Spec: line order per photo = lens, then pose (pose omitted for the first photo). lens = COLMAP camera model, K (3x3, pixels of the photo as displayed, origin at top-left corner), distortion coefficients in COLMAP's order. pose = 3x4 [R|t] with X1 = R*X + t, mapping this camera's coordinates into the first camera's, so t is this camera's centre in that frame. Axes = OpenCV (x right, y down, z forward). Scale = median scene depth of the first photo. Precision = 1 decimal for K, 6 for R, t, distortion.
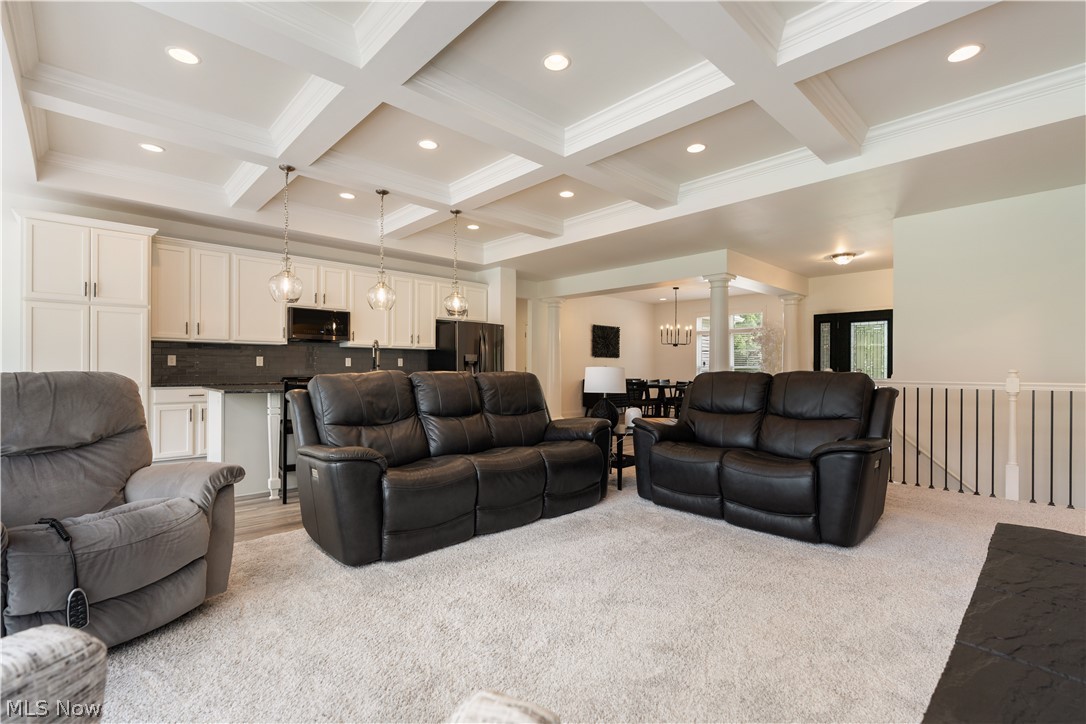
lens RADIAL K [[493.5, 0, 539.9], [0, 493.5, 368.0], [0, 0, 1]] dist [-0.001056, -0.000134]
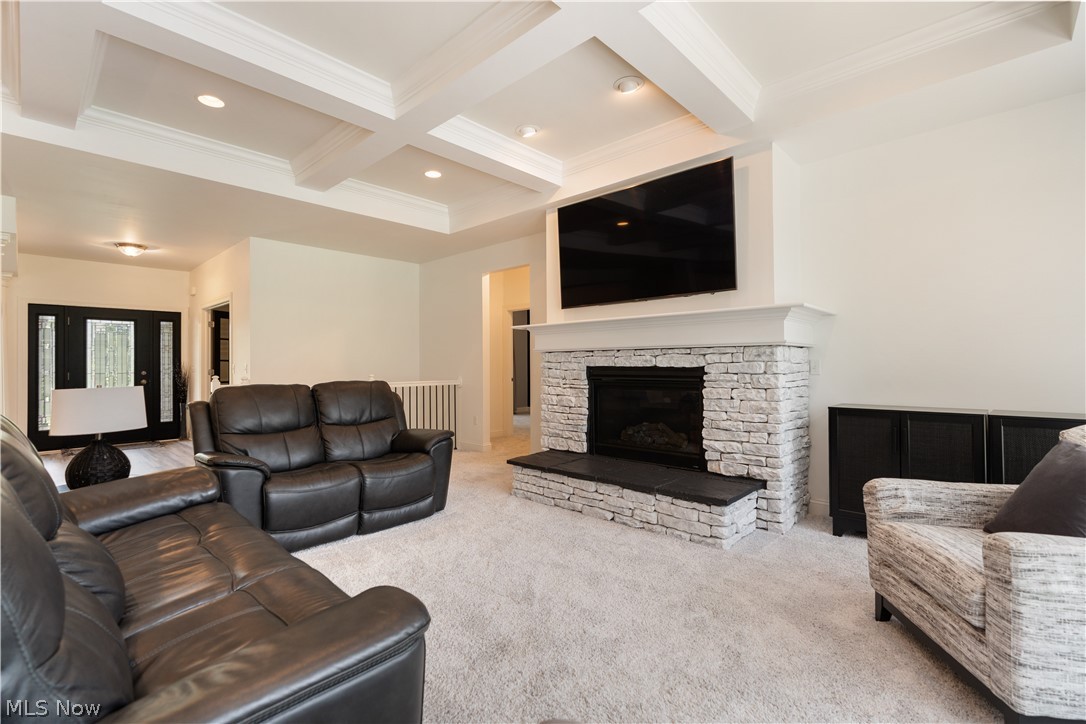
lens RADIAL K [[485.7, 0, 544.3], [0, 485.7, 365.9], [0, 0, 1]] dist [-0.002676, -0.000126]
pose [[-0.062421, -0.010753, 0.997992, -0.303469], [0.004804, 0.999927, 0.011075, -0.020536], [-0.998038, 0.005485, -0.062365, 0.327426]]
